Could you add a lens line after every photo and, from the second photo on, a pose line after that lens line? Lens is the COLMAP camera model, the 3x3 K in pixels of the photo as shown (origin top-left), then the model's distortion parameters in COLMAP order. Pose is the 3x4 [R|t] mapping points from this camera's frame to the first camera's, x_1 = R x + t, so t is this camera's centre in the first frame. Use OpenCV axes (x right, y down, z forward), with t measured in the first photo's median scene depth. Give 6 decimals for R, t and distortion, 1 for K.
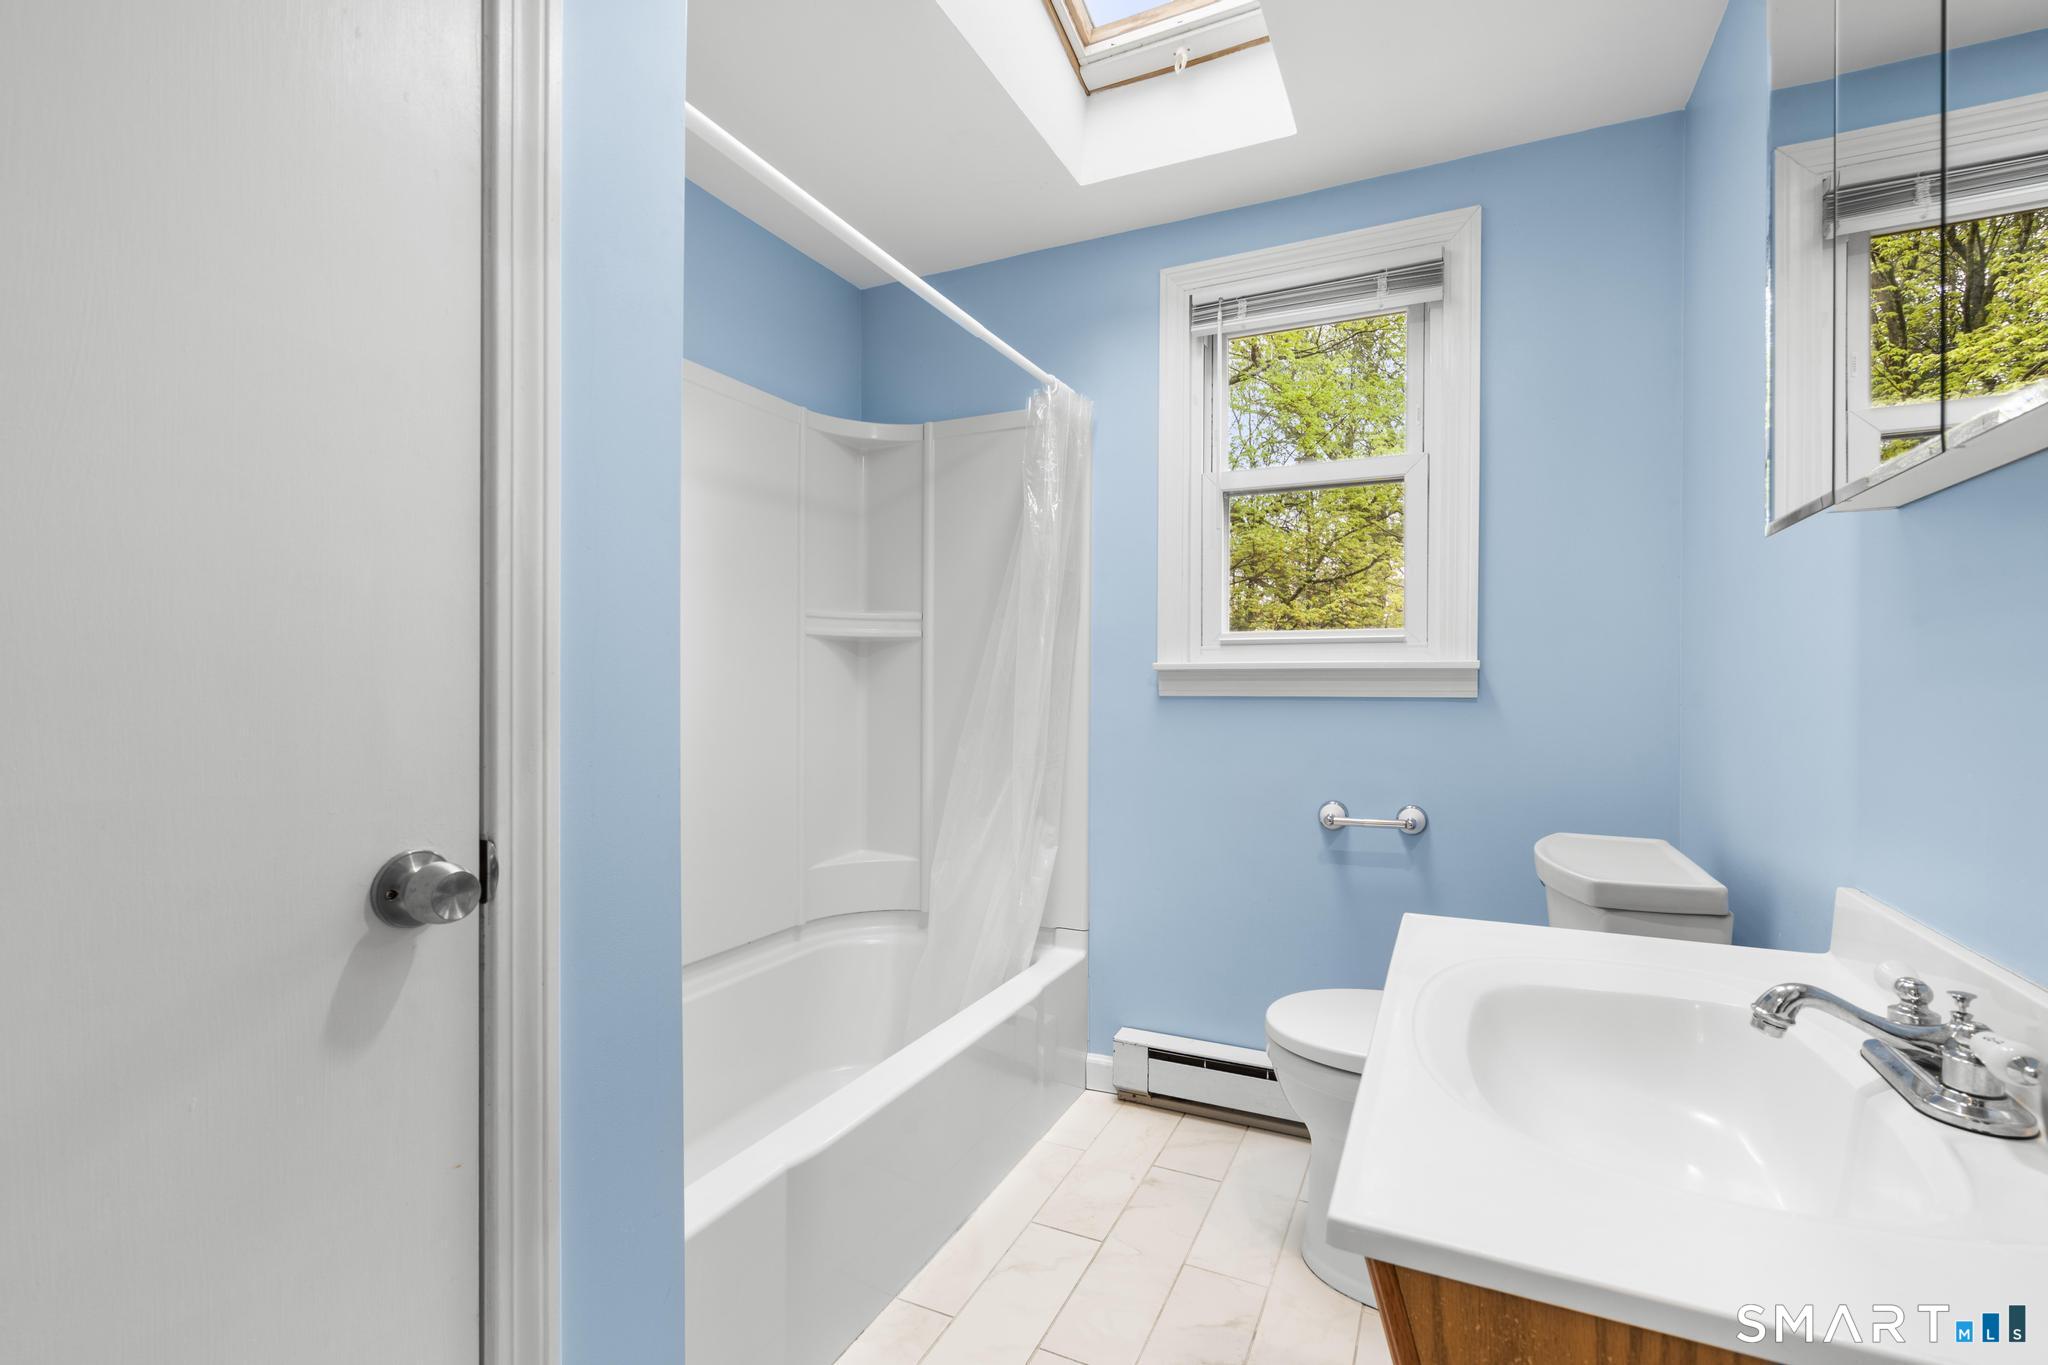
lens RADIAL K [[918.5, 0, 1026.1], [0, 918.5, 681.0], [0, 0, 1]] dist [-0.006216, 0.002755]
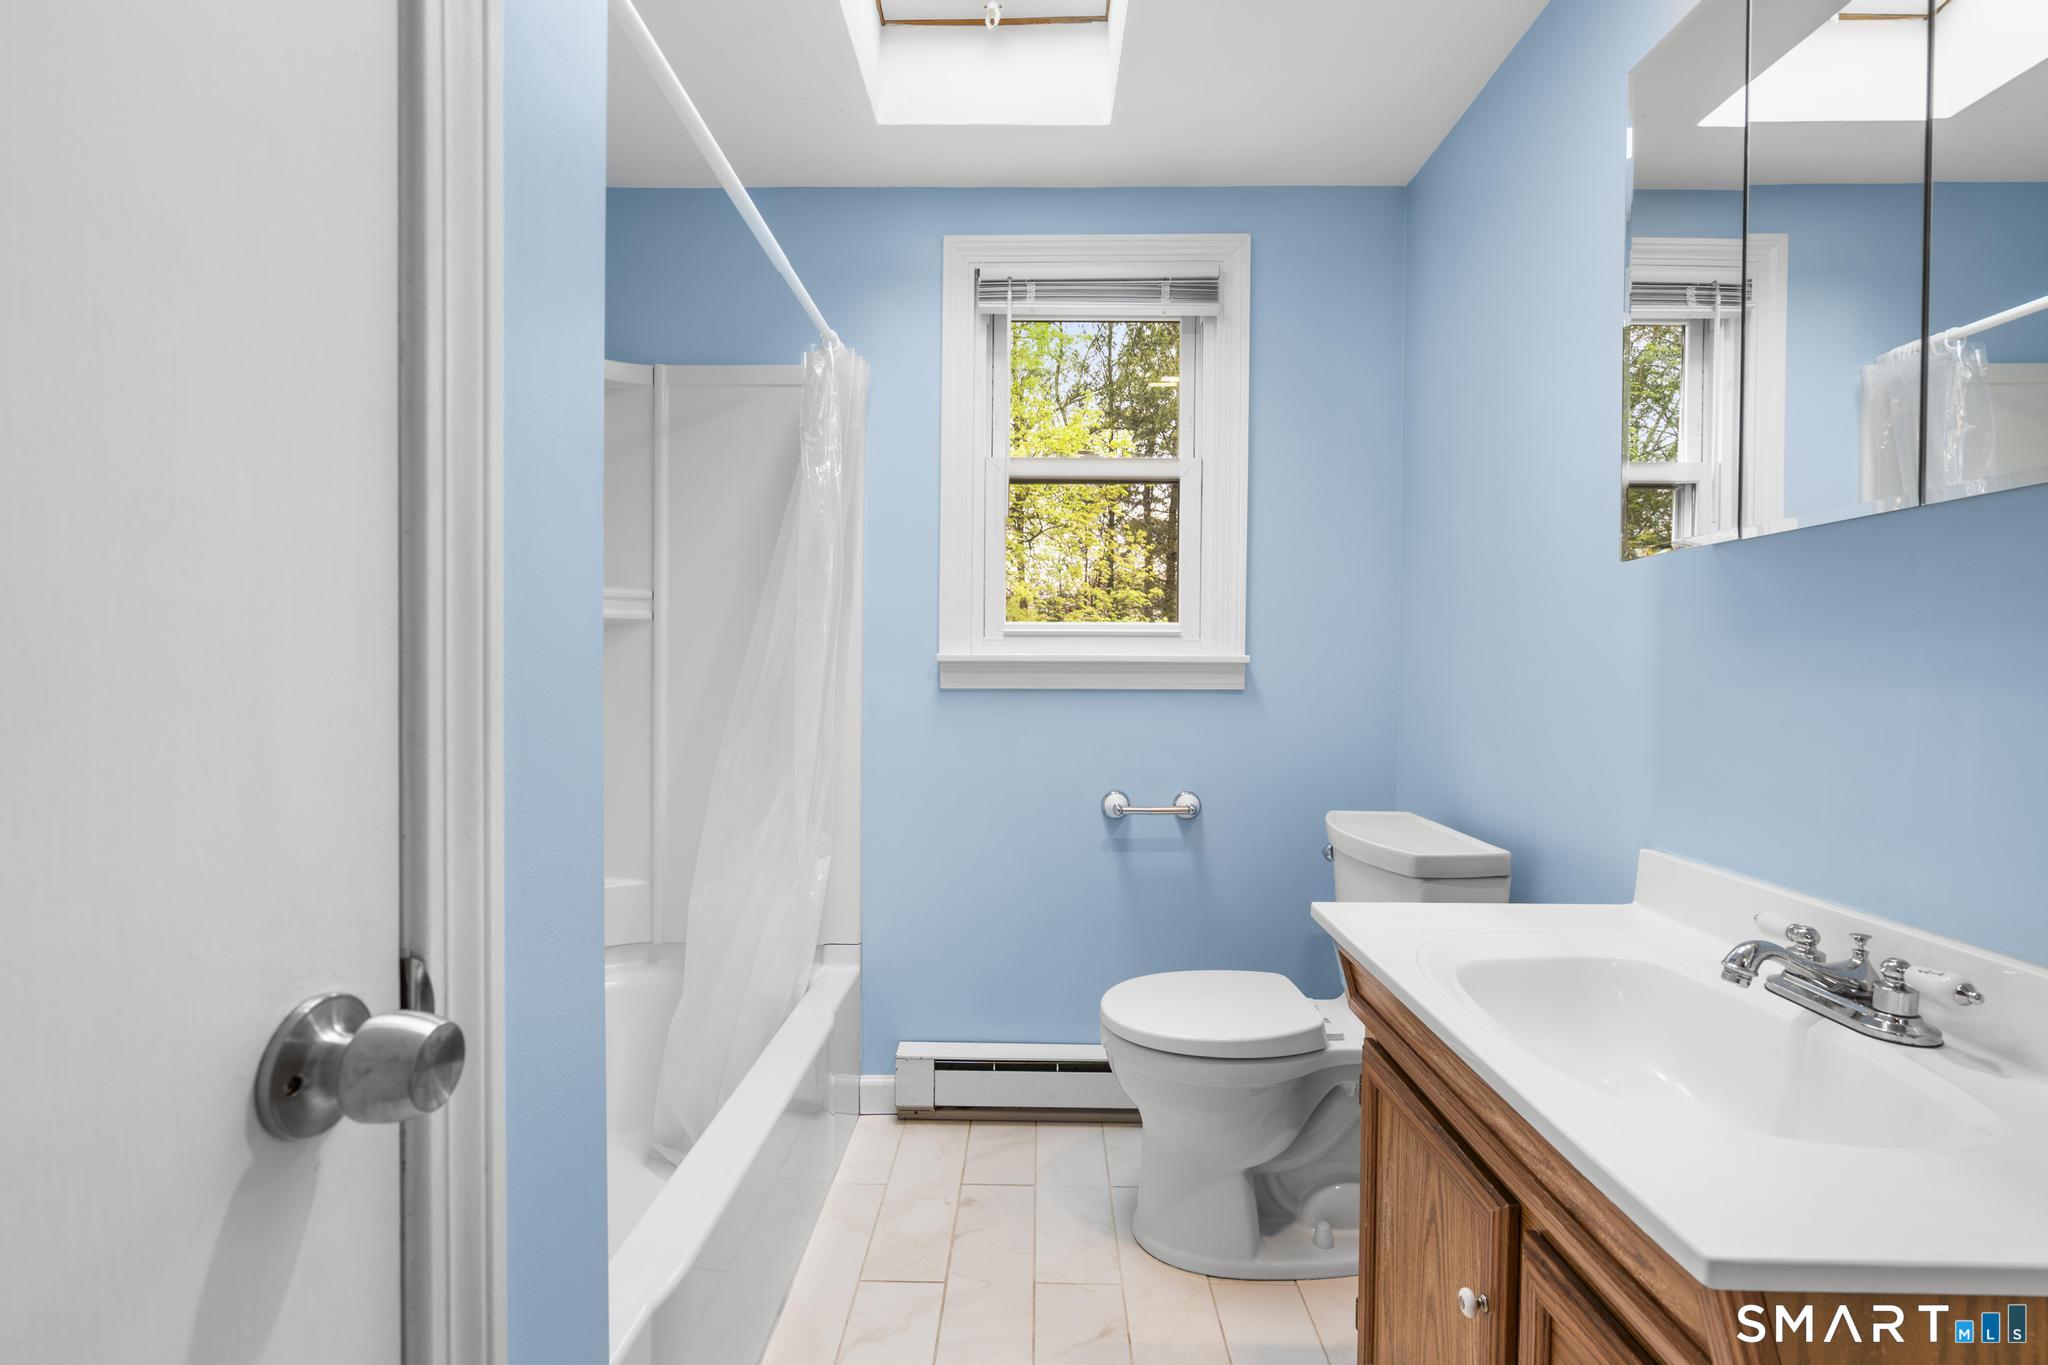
lens RADIAL K [[918.5, 0, 1027.7], [0, 918.5, 681.4], [0, 0, 1]] dist [-0.006216, 0.002755]
pose [[0.908592, -0.002202, 0.417680, -0.190591], [-0.005364, 0.999842, 0.016939, -0.008618], [-0.417651, -0.017631, 0.908436, 0.114807]]
